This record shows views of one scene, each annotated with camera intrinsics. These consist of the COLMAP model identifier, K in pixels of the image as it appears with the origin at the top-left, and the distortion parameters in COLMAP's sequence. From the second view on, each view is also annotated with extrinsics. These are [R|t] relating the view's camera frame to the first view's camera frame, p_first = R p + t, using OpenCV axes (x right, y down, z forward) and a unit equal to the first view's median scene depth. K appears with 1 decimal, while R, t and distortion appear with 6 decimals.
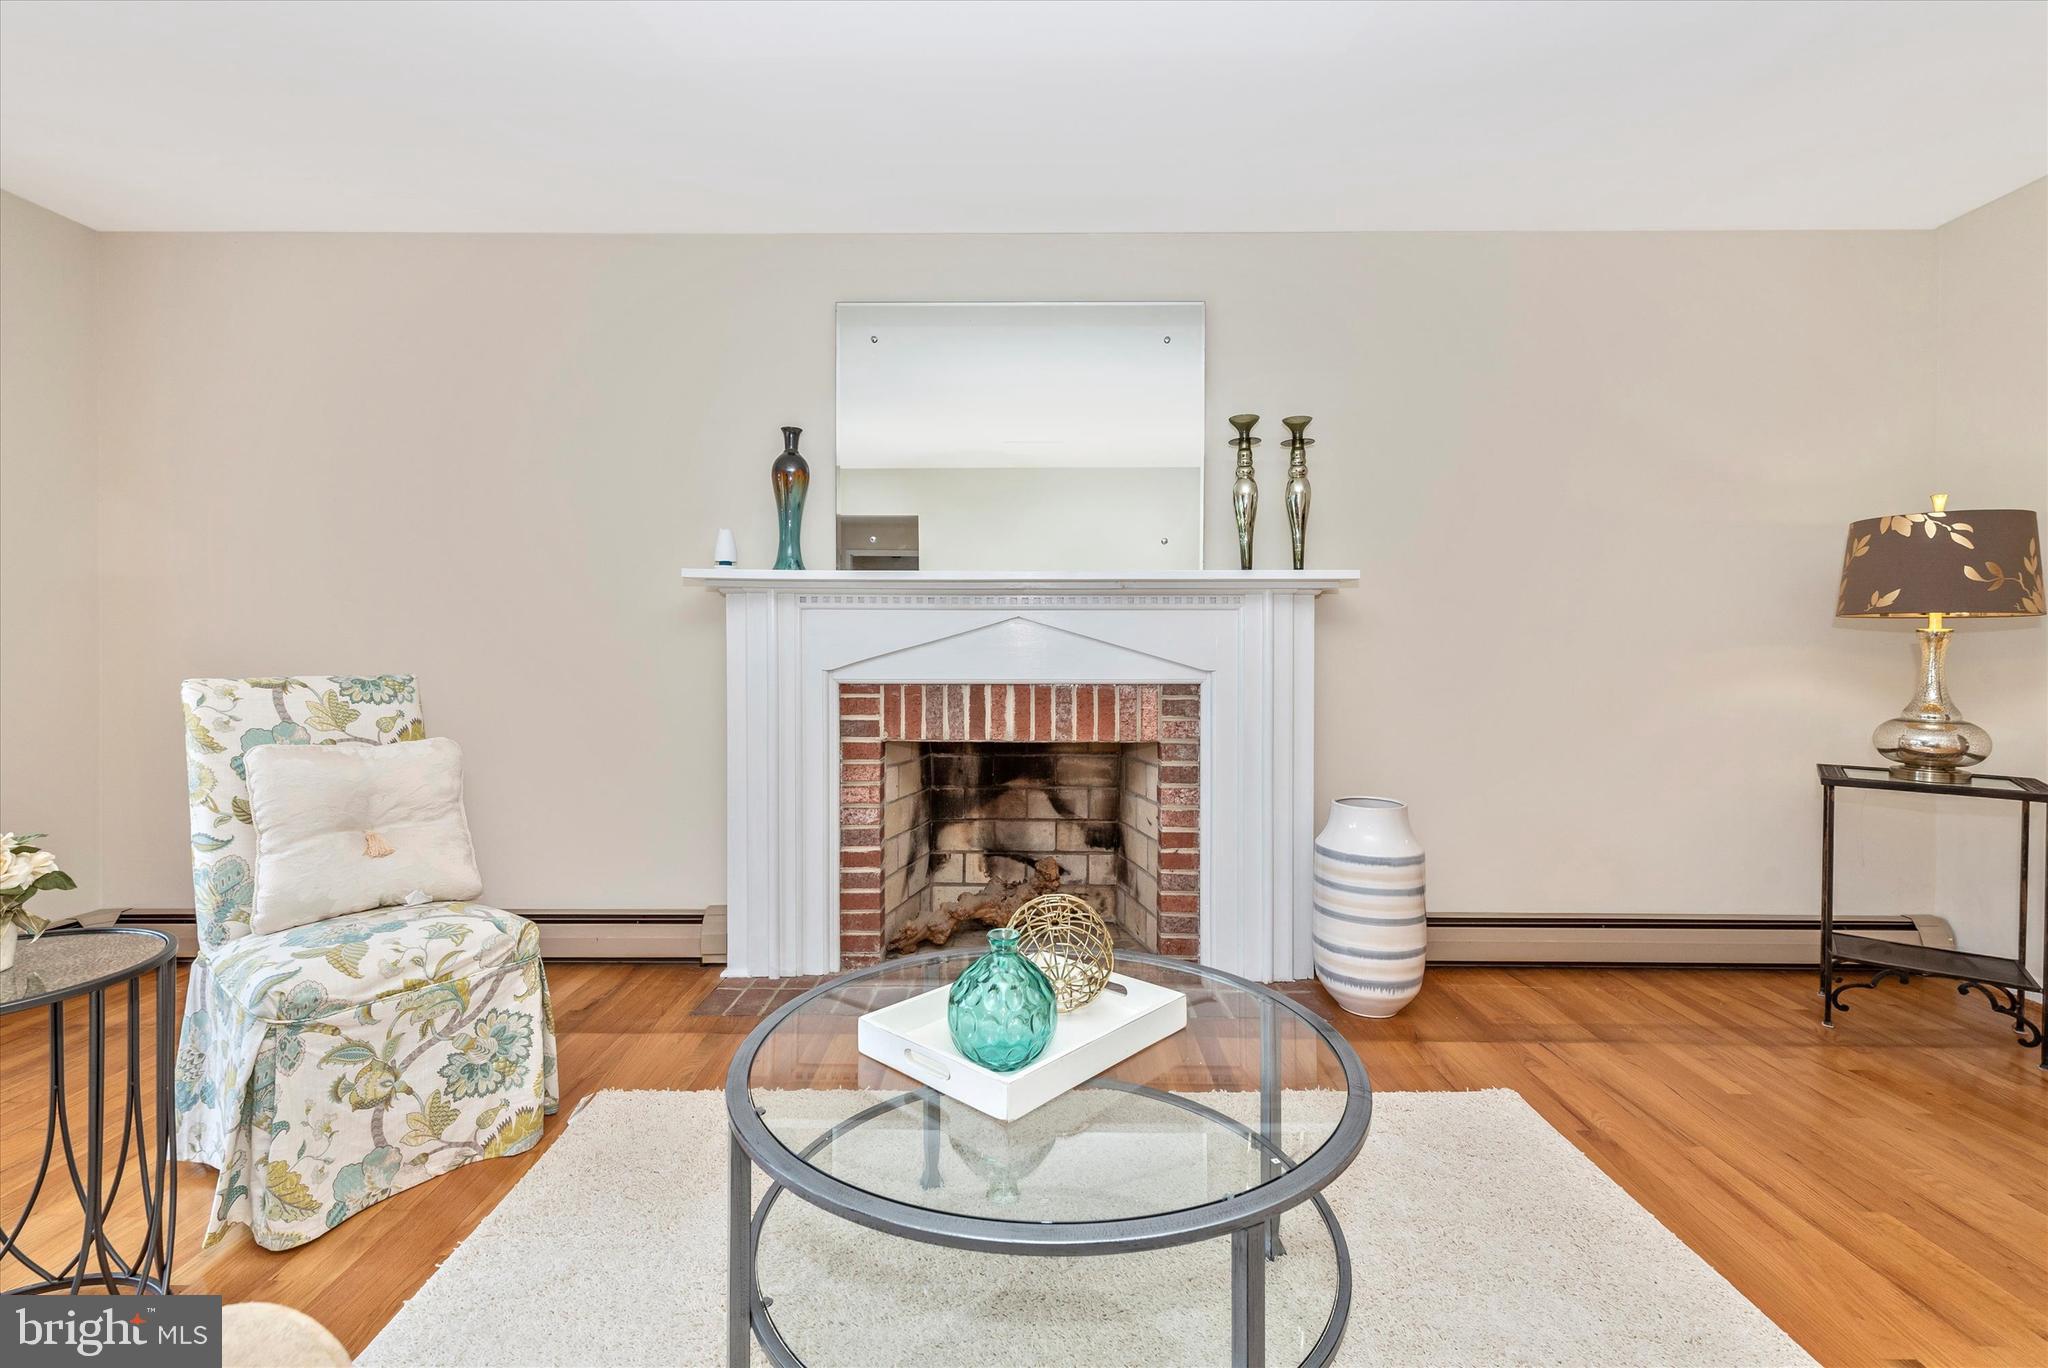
lens RADIAL K [[891.4, 0, 1065.8], [0, 891.4, 651.3], [0, 0, 1]] dist [0.012090, -0.000180]
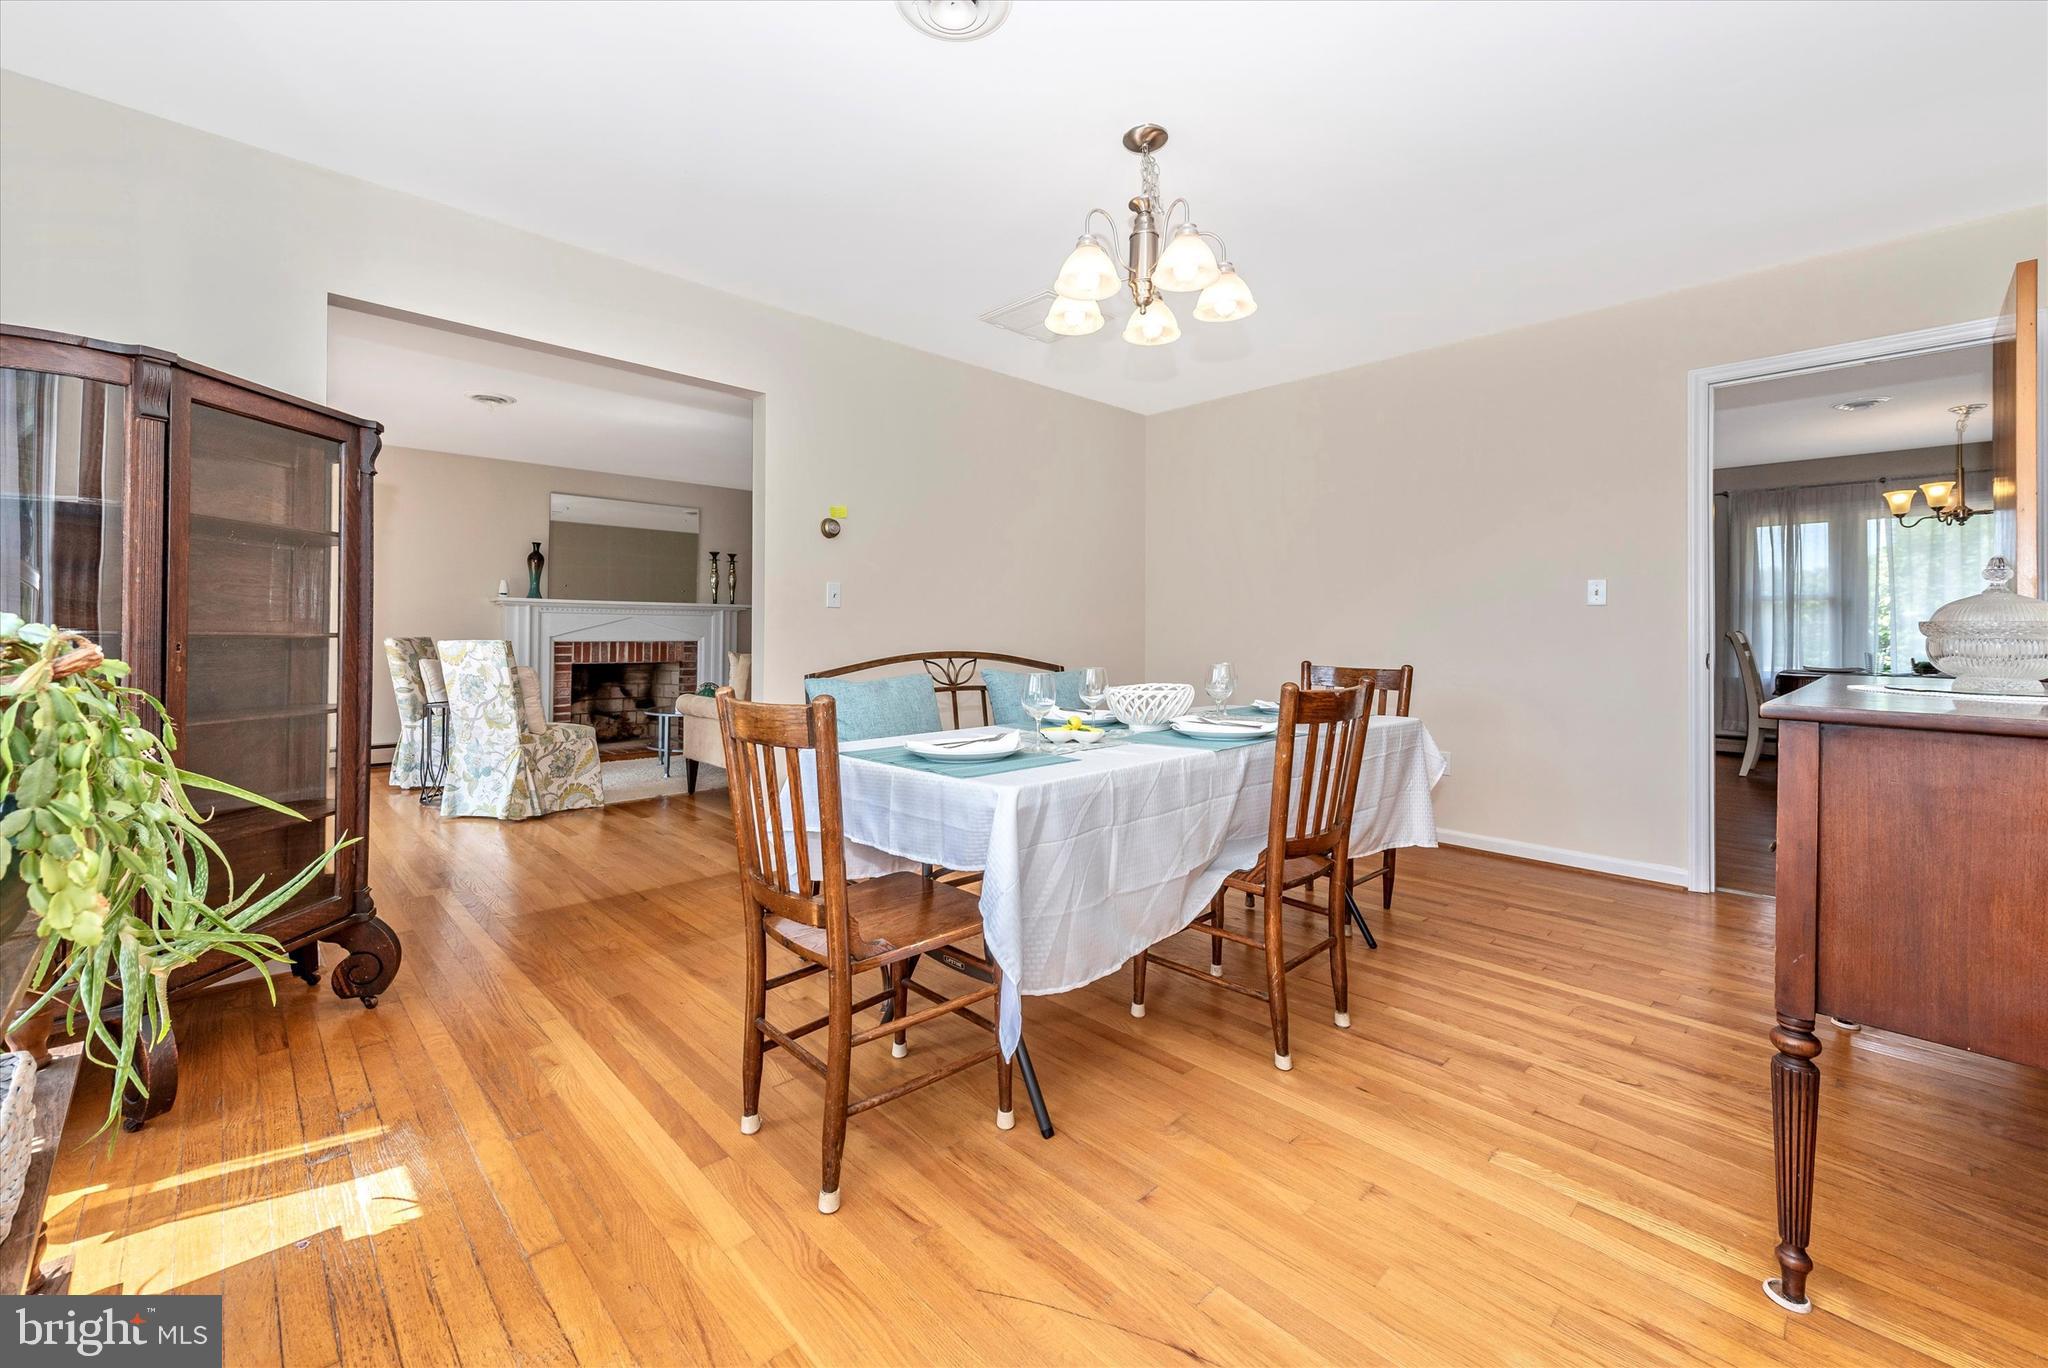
lens RADIAL K [[814.6, 0, 1053.2], [0, 814.6, 617.7], [0, 0, 1]] dist [-0.000460, -0.000130]
pose [[0.711517, 0.016415, 0.702477, -0.890078], [-0.005766, 0.999830, -0.017524, -0.000614], [-0.702646, 0.008418, 0.711490, -1.705051]]
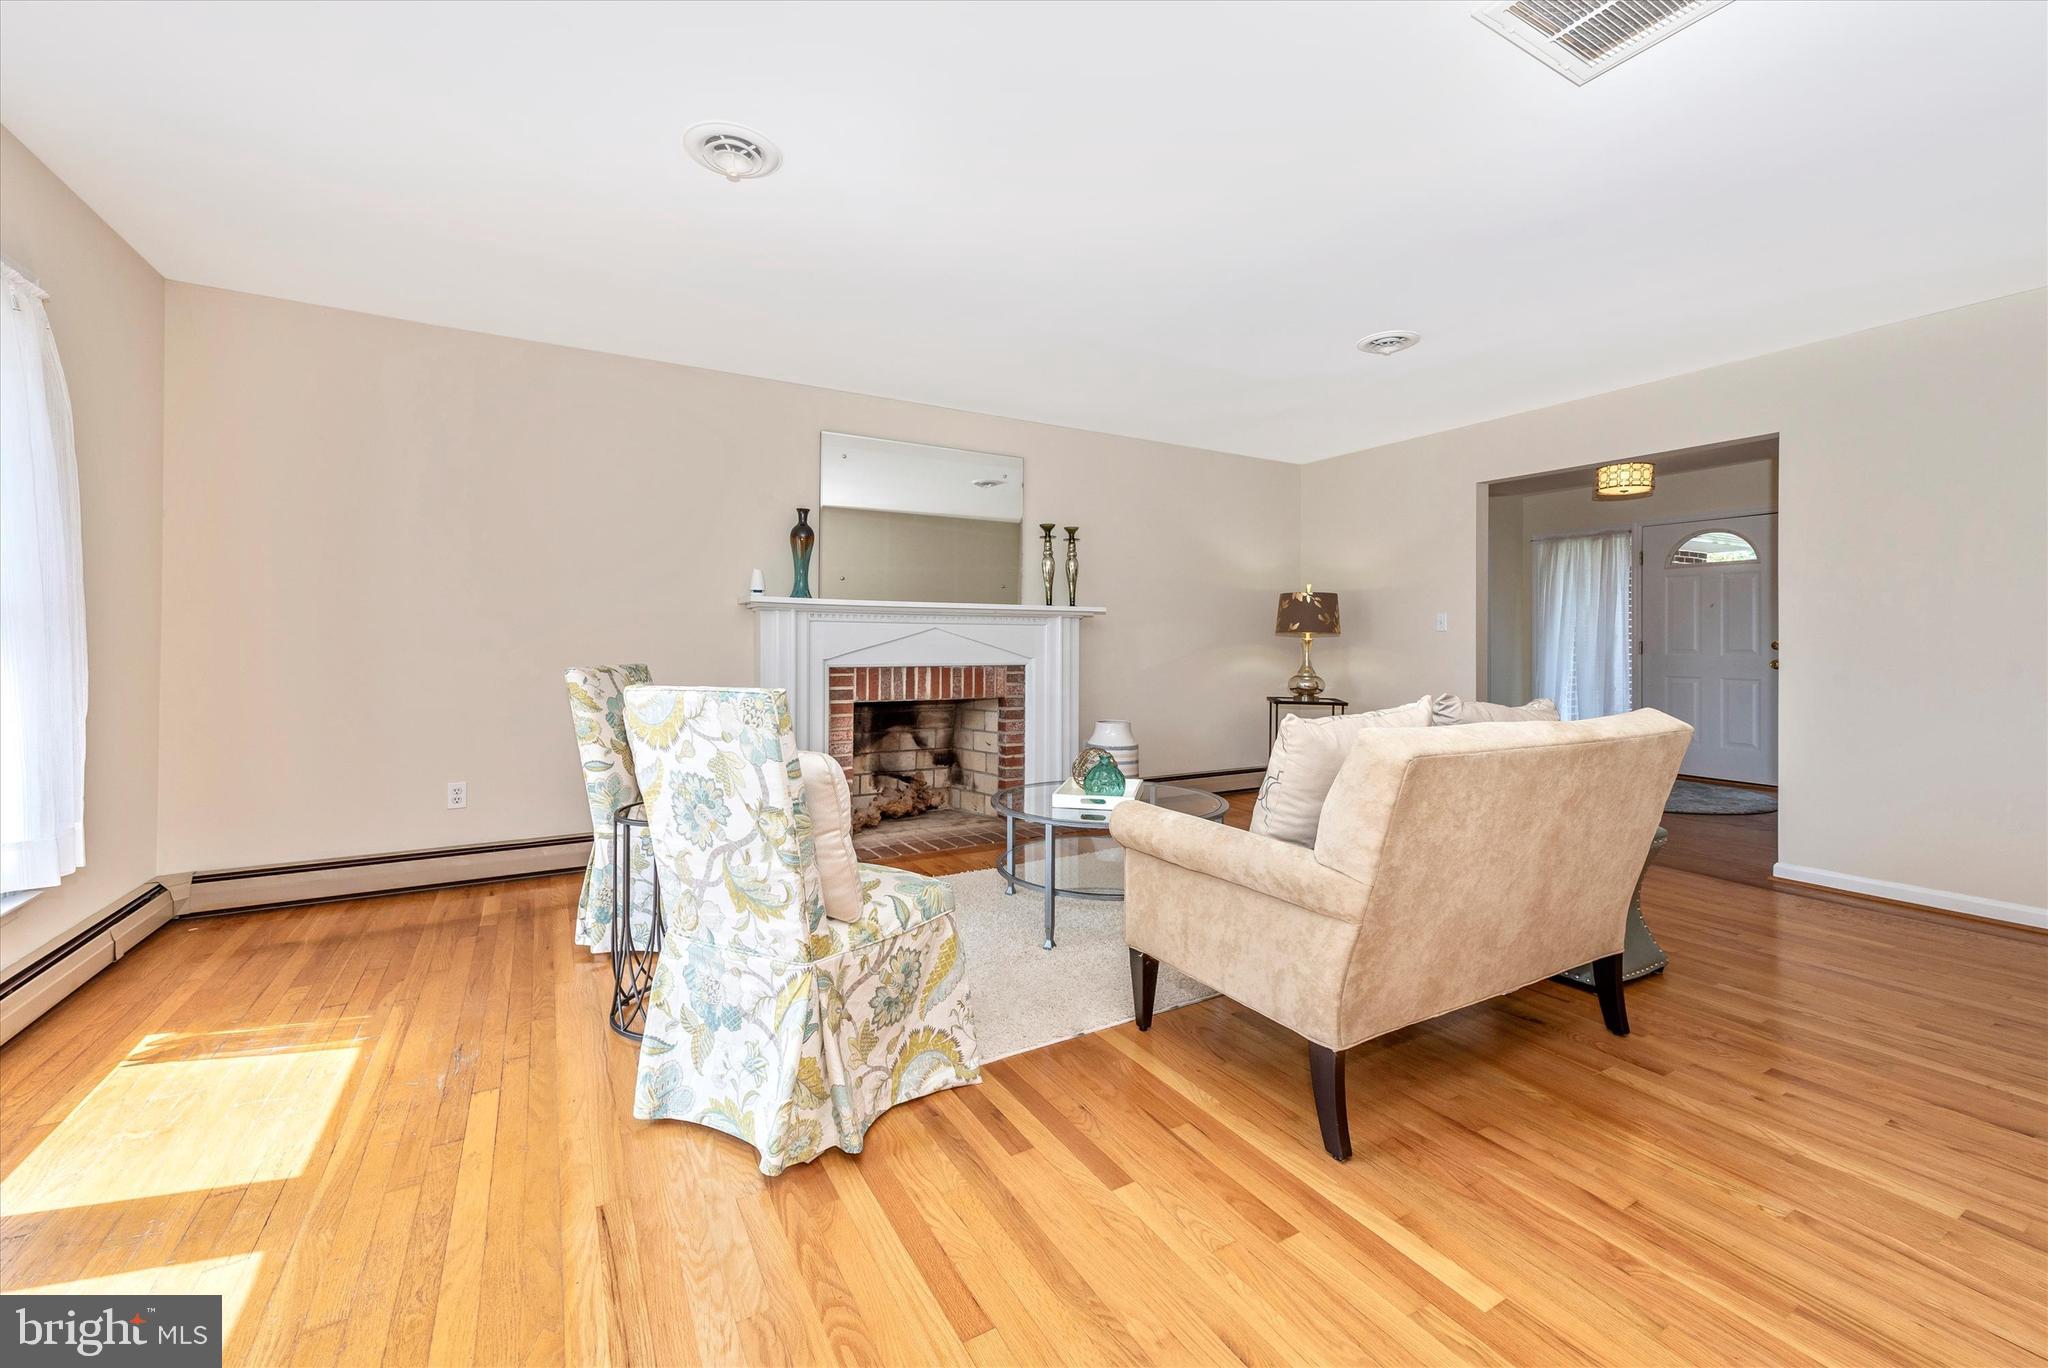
lens RADIAL K [[799.7, 0, 1025.9], [0, 799.7, 634.0], [0, 0, 1]] dist [0.016215, -0.000126]
pose [[0.869923, 0.007515, 0.493131, -0.666164], [-0.003379, 0.999951, -0.009278, -0.012672], [-0.493176, 0.006405, 0.869906, -0.447594]]
